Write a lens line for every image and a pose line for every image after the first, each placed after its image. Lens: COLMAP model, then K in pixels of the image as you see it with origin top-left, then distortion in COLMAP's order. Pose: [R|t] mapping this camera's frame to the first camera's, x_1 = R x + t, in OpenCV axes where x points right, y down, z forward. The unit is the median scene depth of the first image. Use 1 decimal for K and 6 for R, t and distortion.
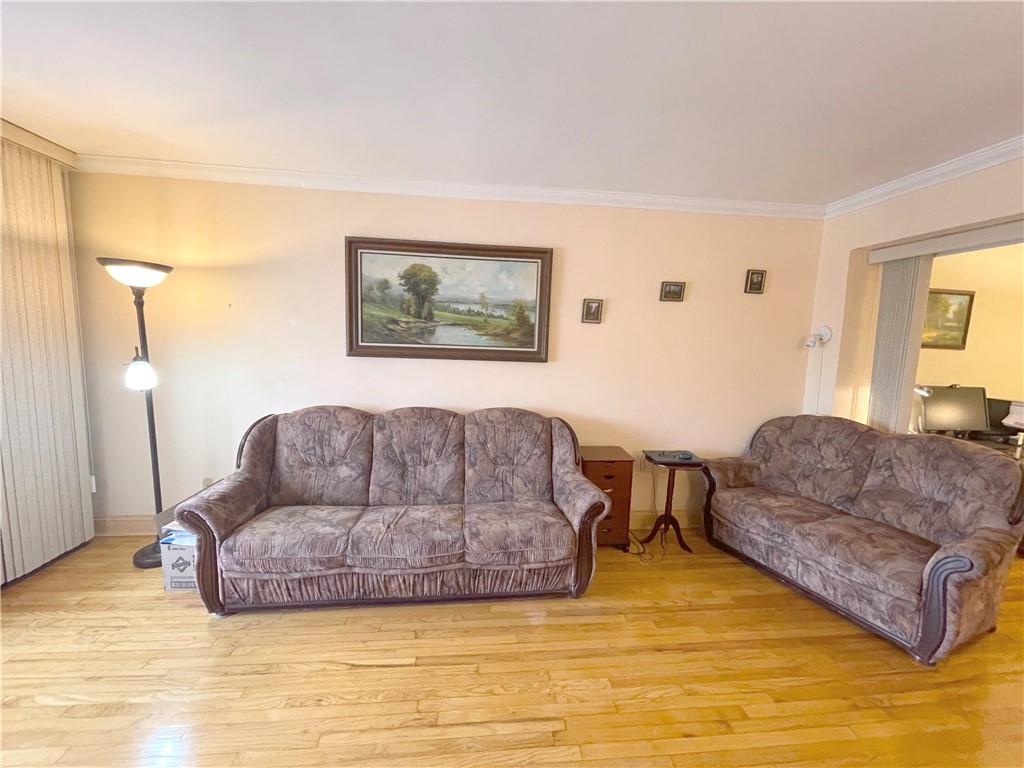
lens RADIAL K [[413.9, 0, 506.9], [0, 413.9, 383.5], [0, 0, 1]] dist [0.001643, -0.000785]
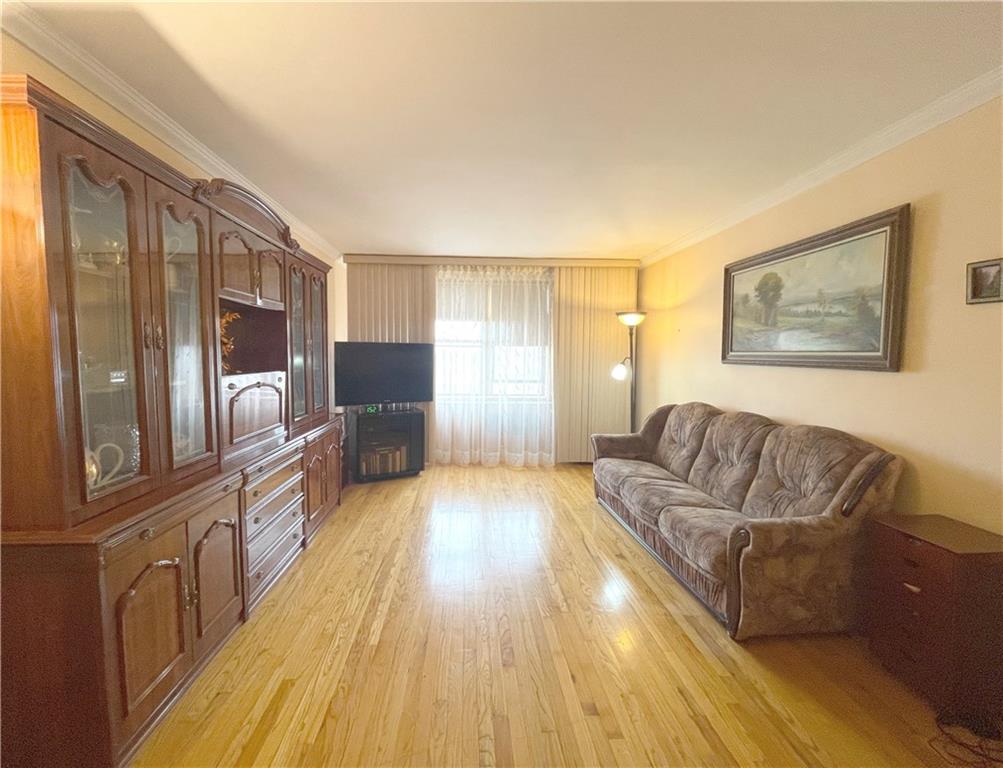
lens RADIAL K [[416.6, 0, 486.4], [0, 416.6, 382.7], [0, 0, 1]] dist [-0.002630, 0.002057]
pose [[-0.051242, 0.034501, -0.998090, 0.838209], [-0.122167, 0.991681, 0.040552, 0.021064], [0.991186, 0.124011, -0.046601, 0.389428]]
